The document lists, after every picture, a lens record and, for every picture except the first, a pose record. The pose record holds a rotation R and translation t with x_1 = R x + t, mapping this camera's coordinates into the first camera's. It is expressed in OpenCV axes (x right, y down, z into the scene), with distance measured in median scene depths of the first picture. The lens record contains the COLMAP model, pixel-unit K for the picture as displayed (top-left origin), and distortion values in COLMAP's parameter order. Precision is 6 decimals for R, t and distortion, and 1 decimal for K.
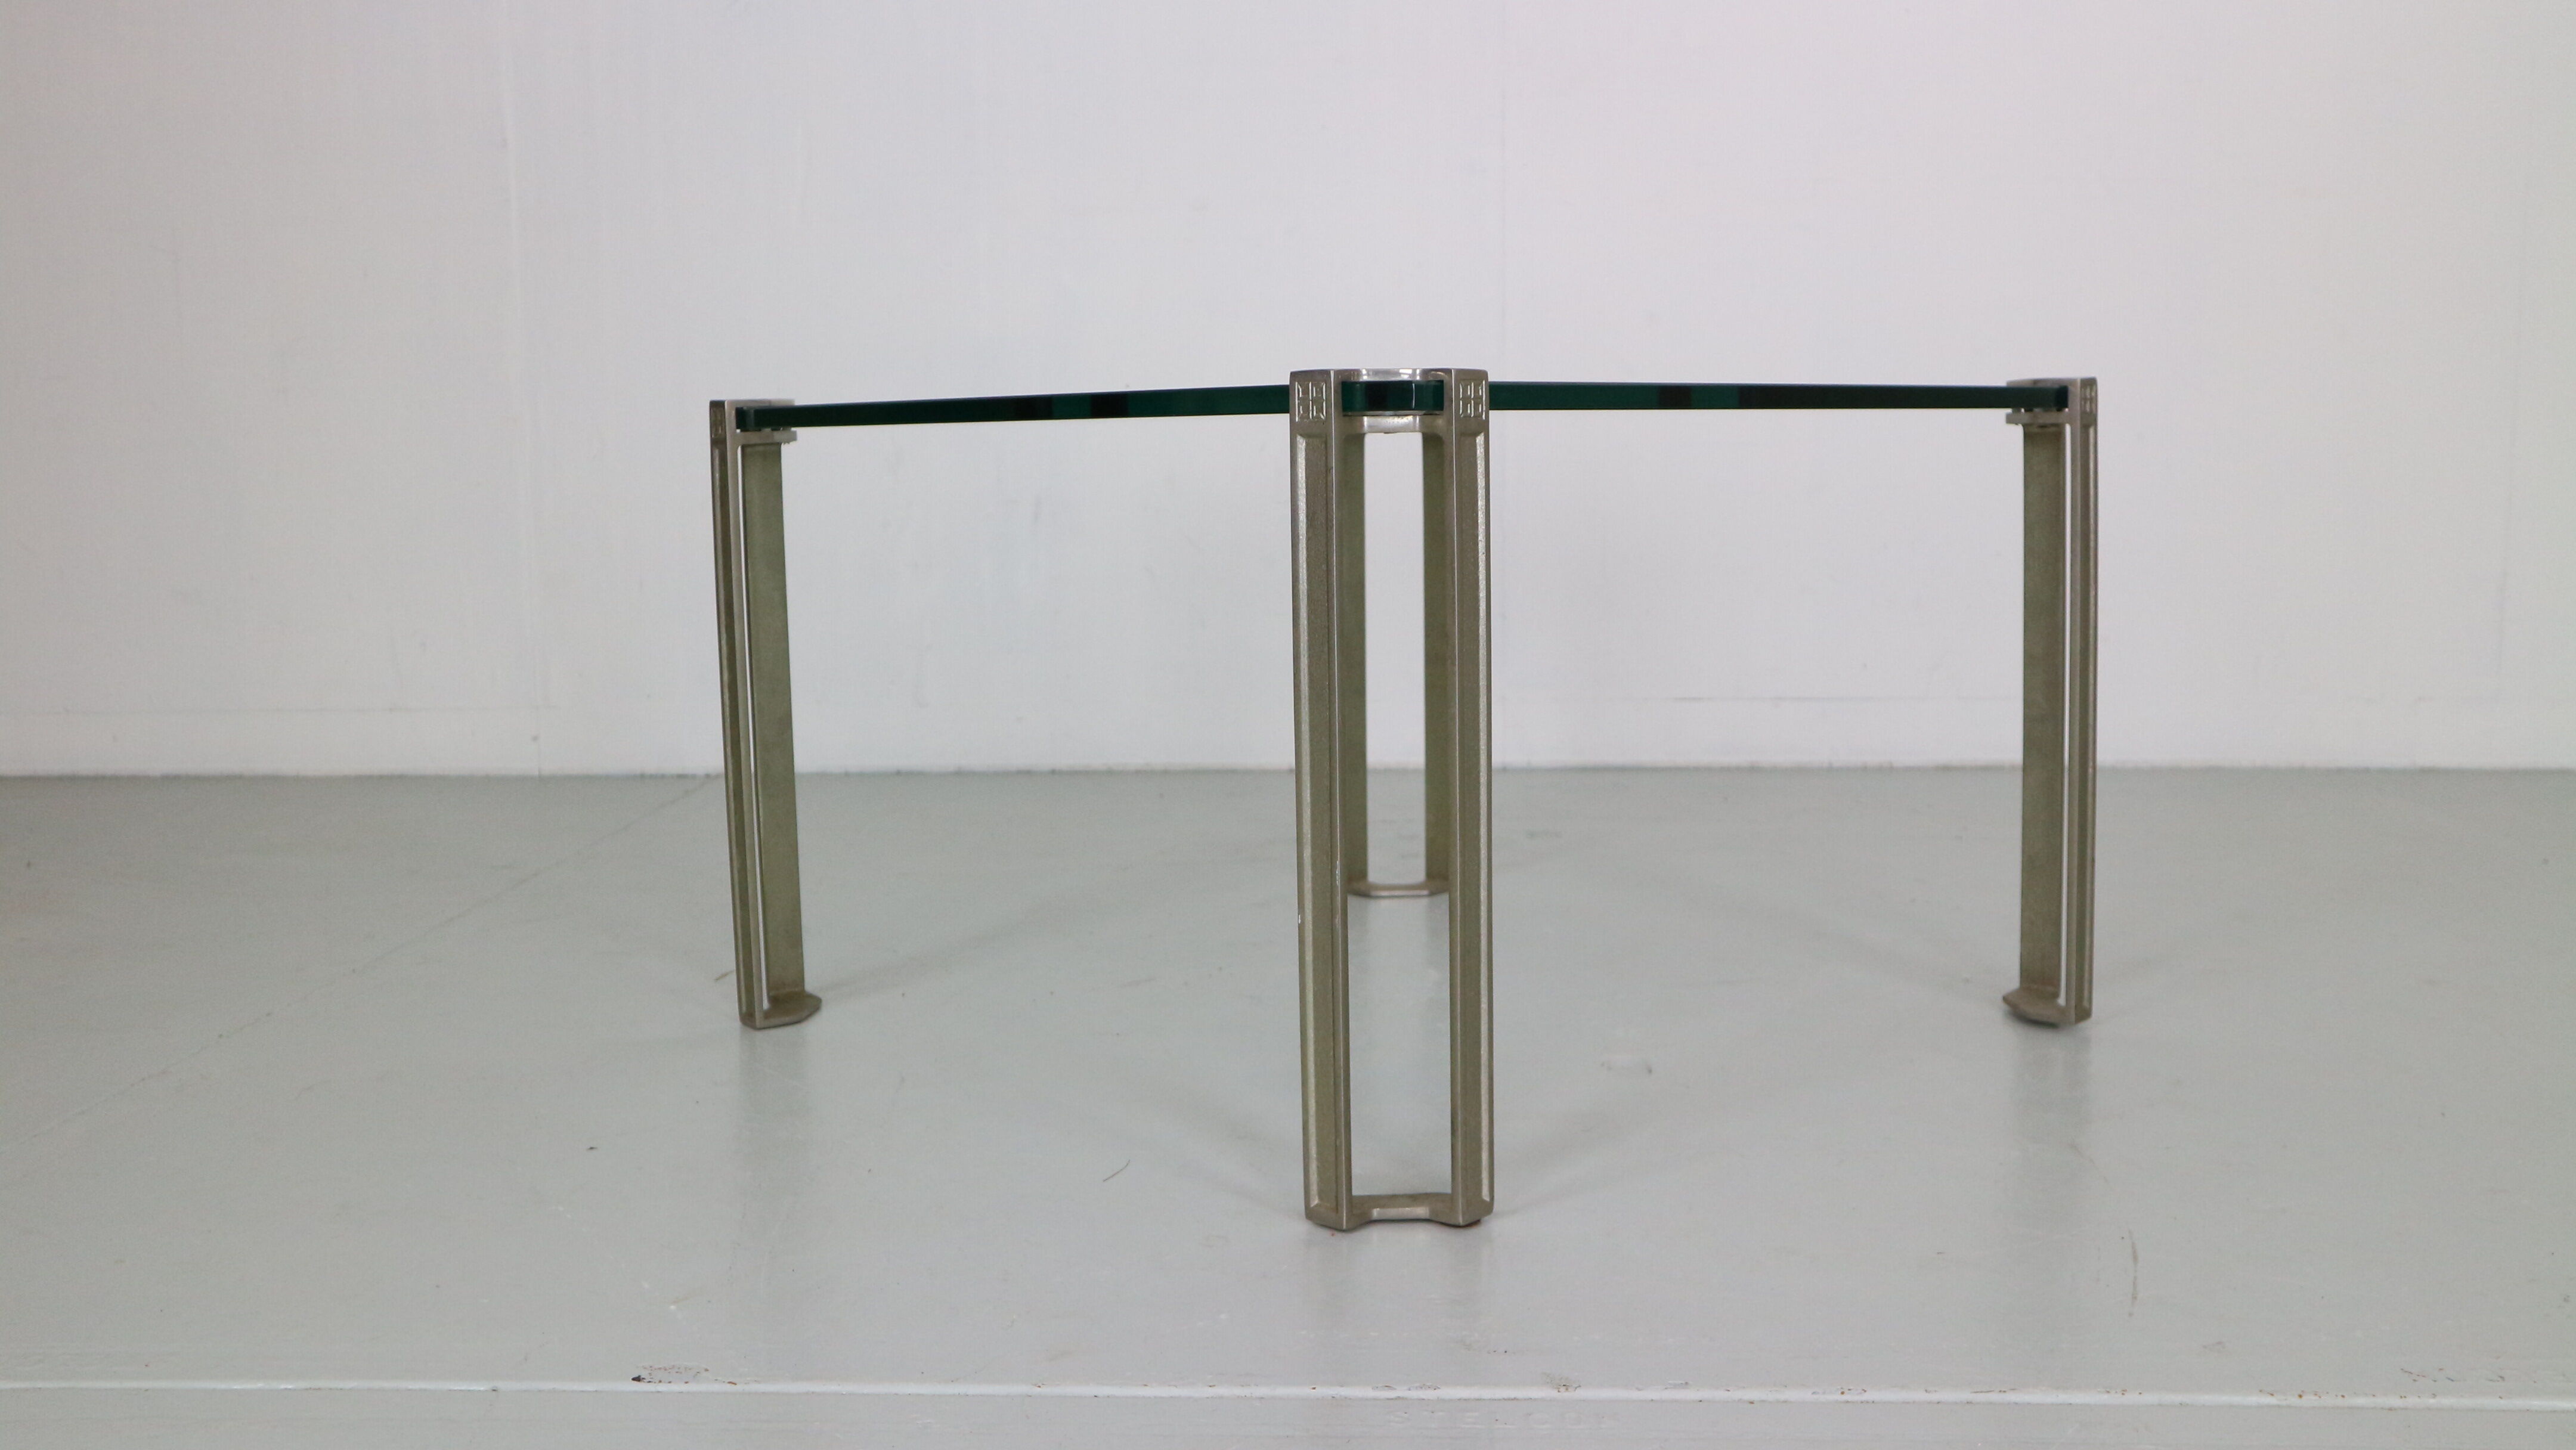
lens RADIAL K [[2412.5, 0, 1283.9], [0, 2412.5, 740.4], [0, 0, 1]] dist [-0.055138, 0.118977]
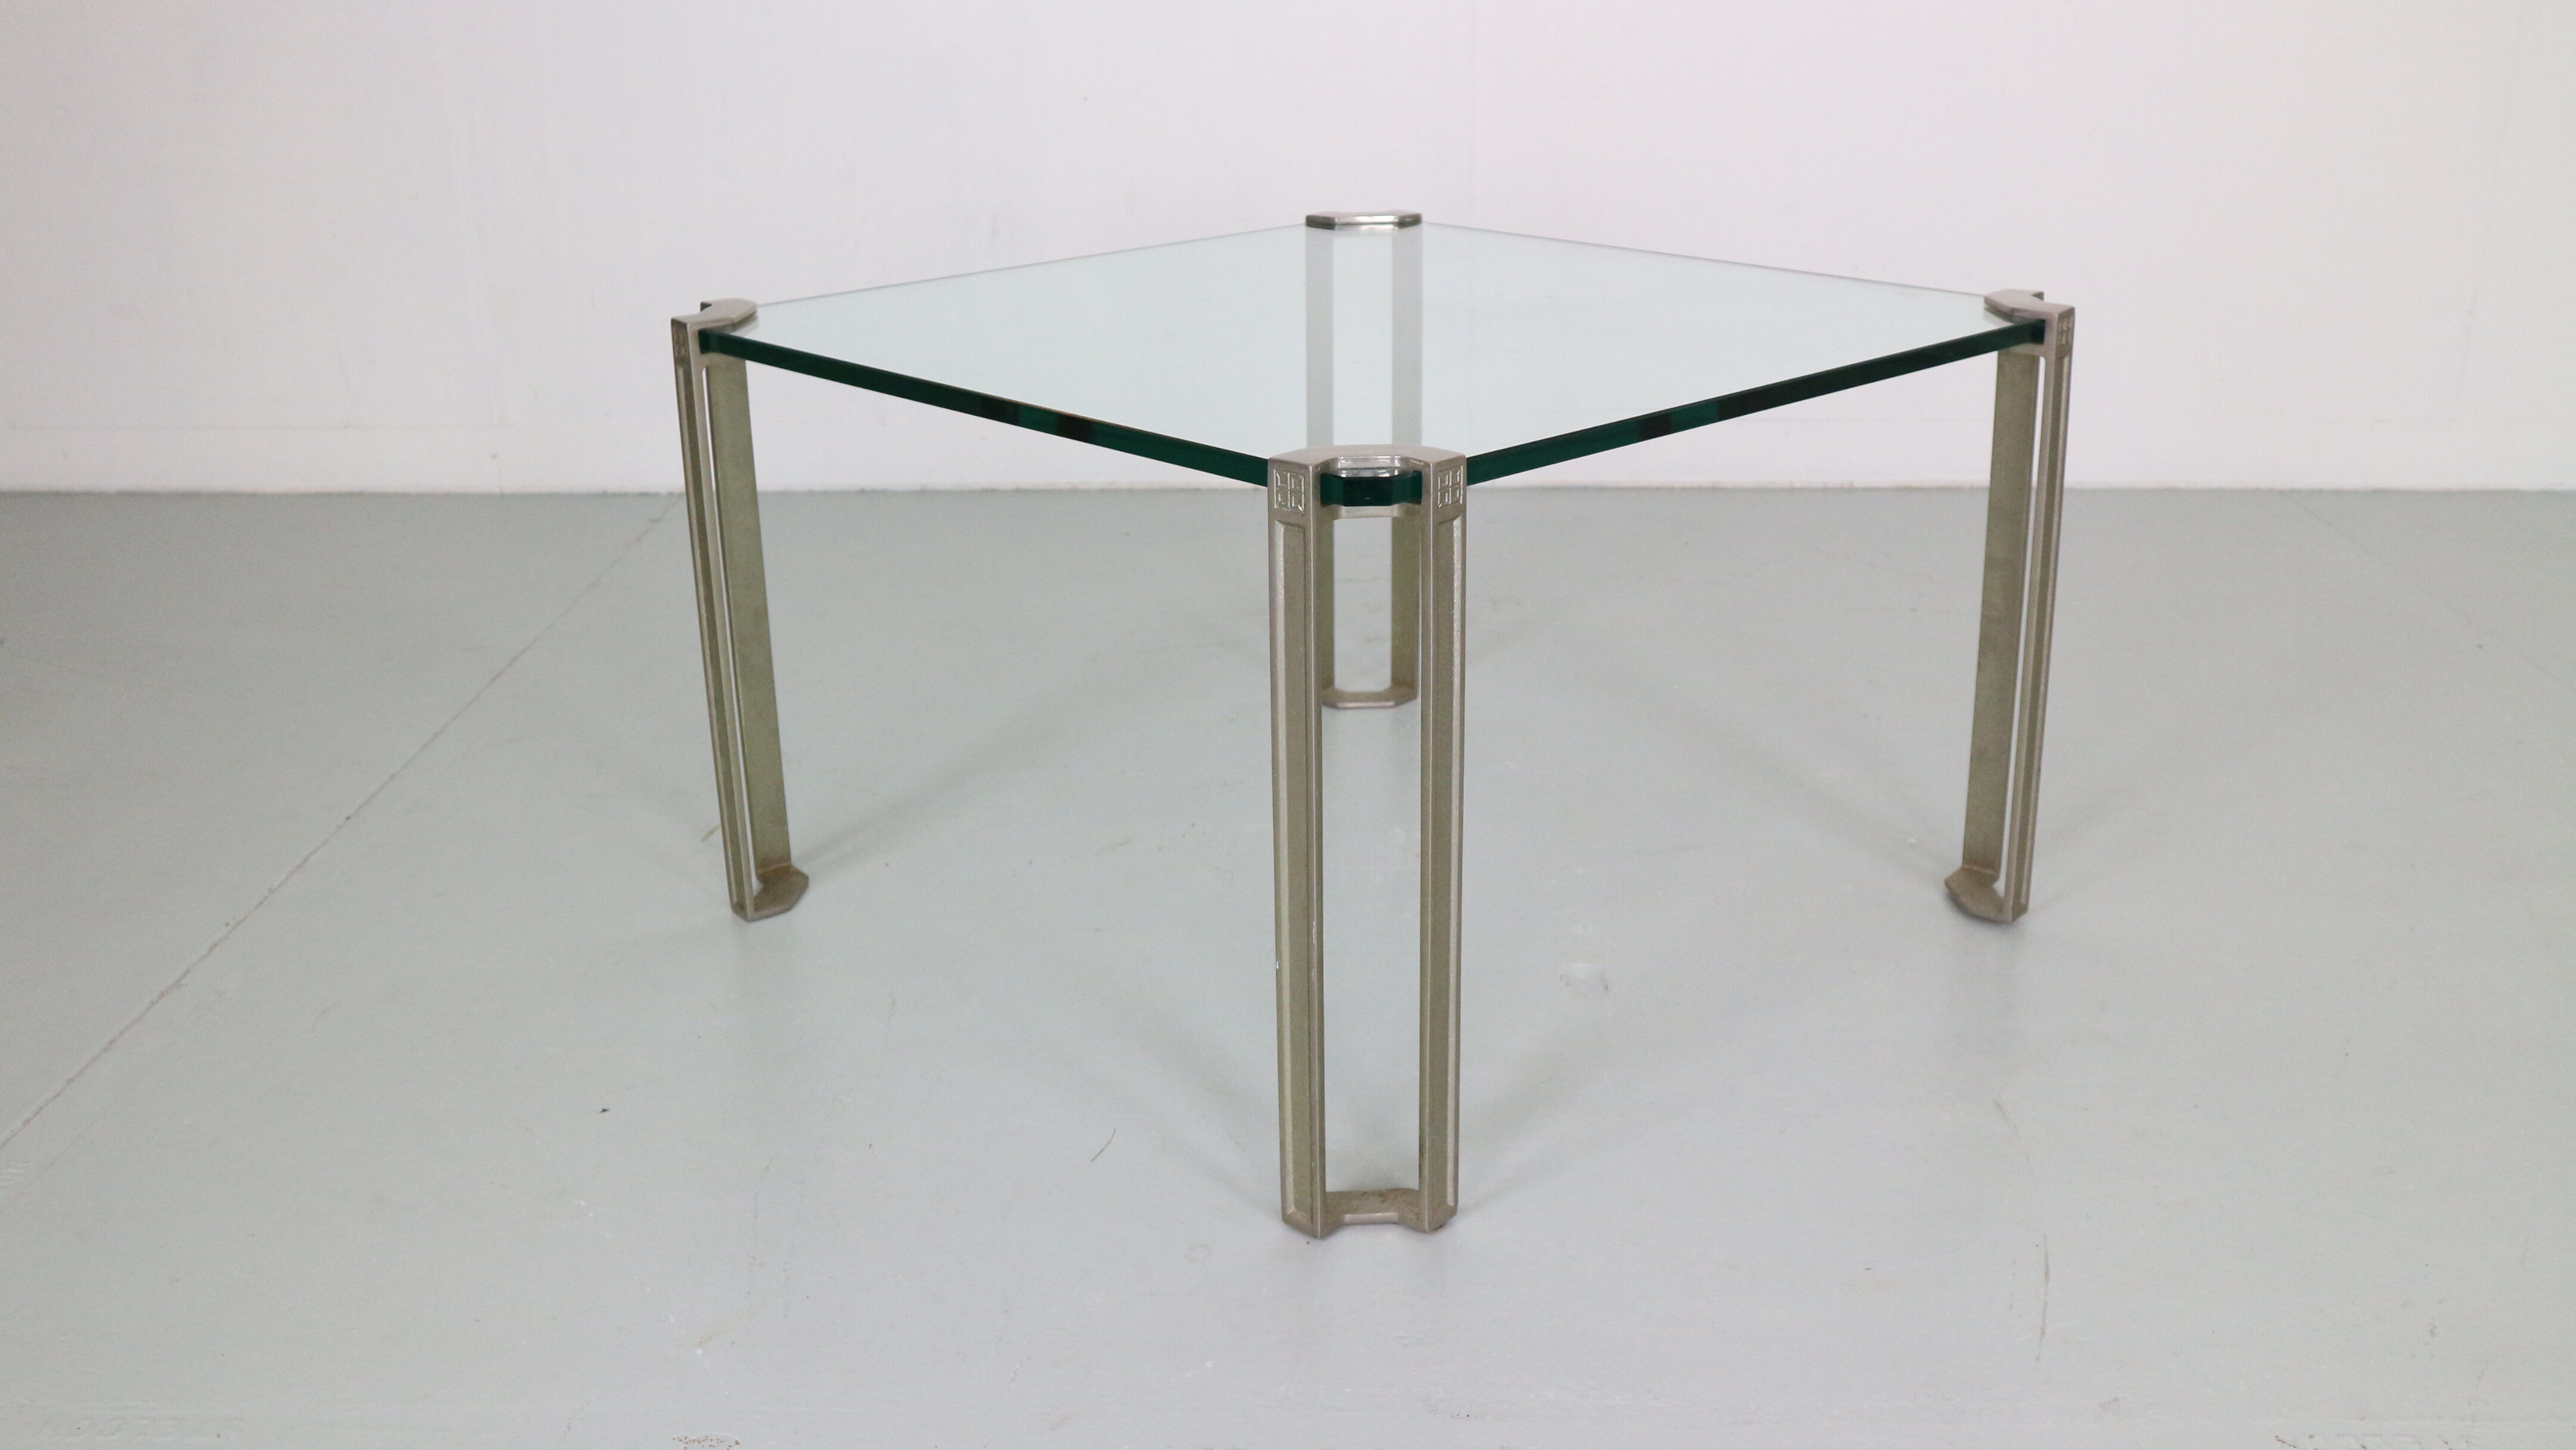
lens RADIAL K [[2412.5, 0, 1283.9], [0, 2412.5, 740.4], [0, 0, 1]] dist [-0.055138, 0.118977]
pose [[0.999818, -0.004198, 0.018615, -0.006605], [0.000001, 0.975513, 0.219940, -0.170433], [-0.019082, -0.219900, 0.975336, -0.000285]]
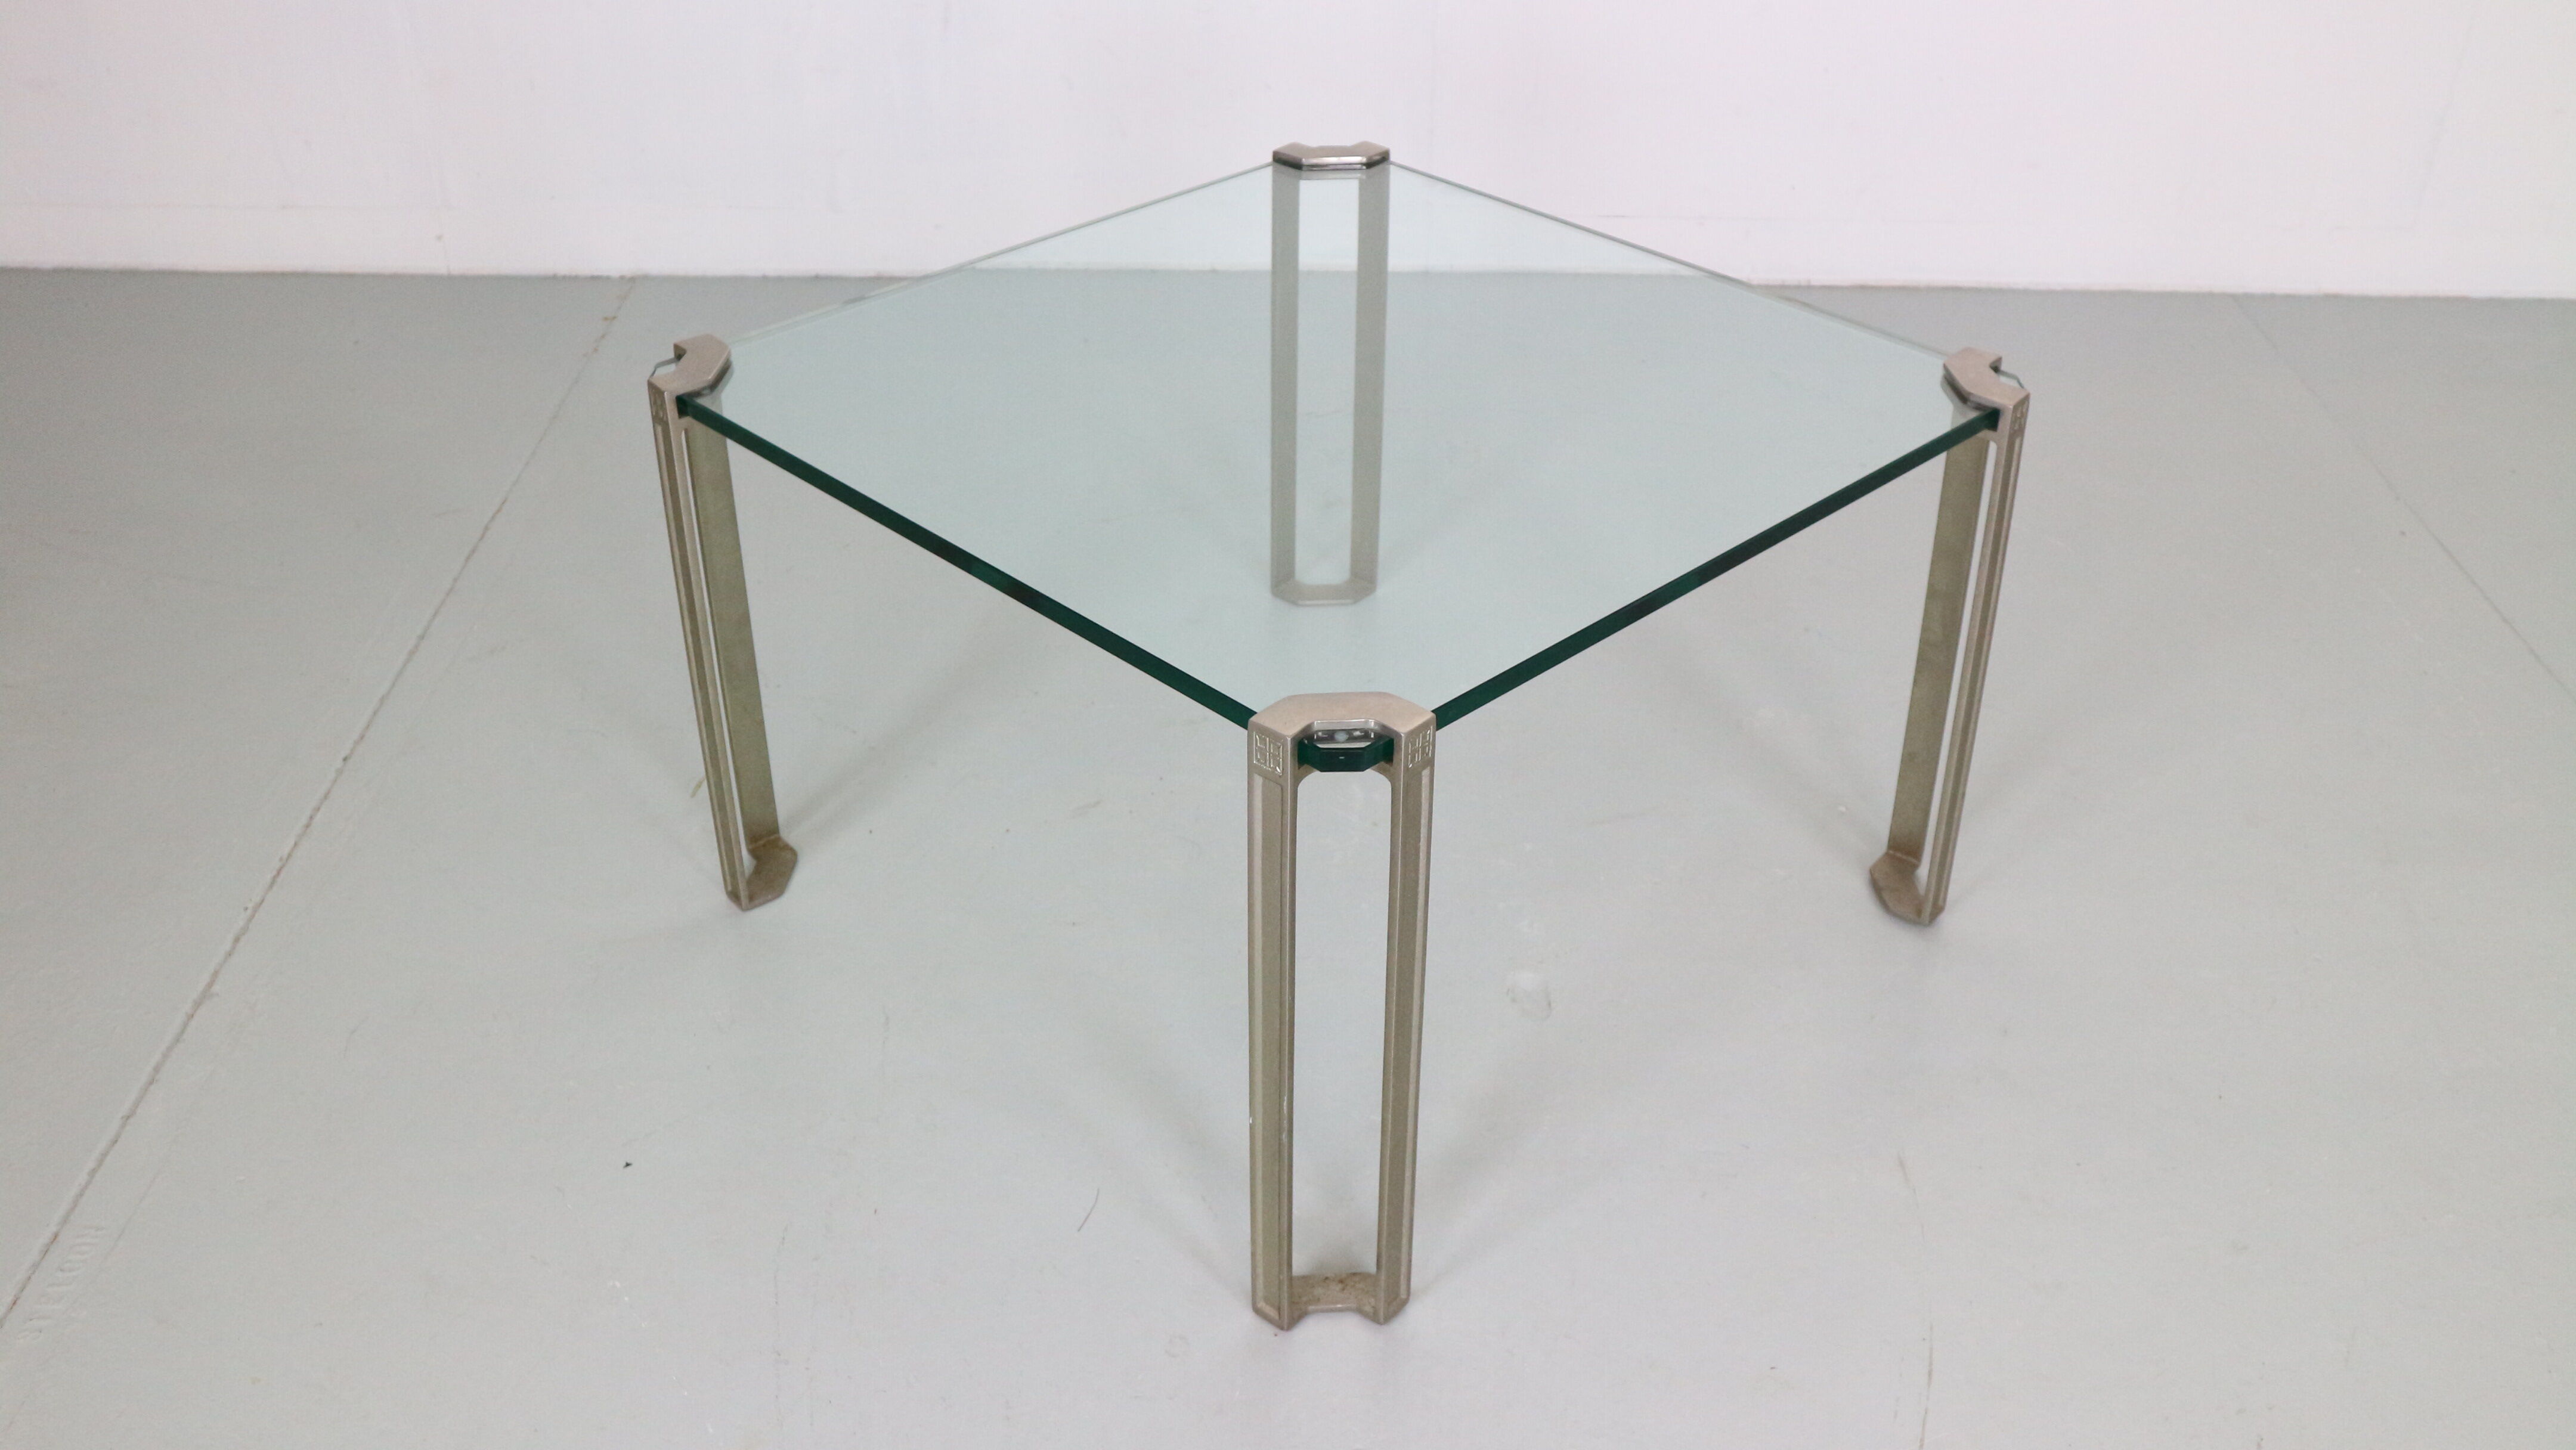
lens RADIAL K [[2412.5, 0, 1283.9], [0, 2412.5, 740.4], [0, 0, 1]] dist [-0.055138, 0.118977]
pose [[0.999076, -0.003623, 0.042824, -0.017858], [-0.015215, 0.902091, 0.431278, -0.395222], [-0.040193, -0.431531, 0.901202, 0.030440]]
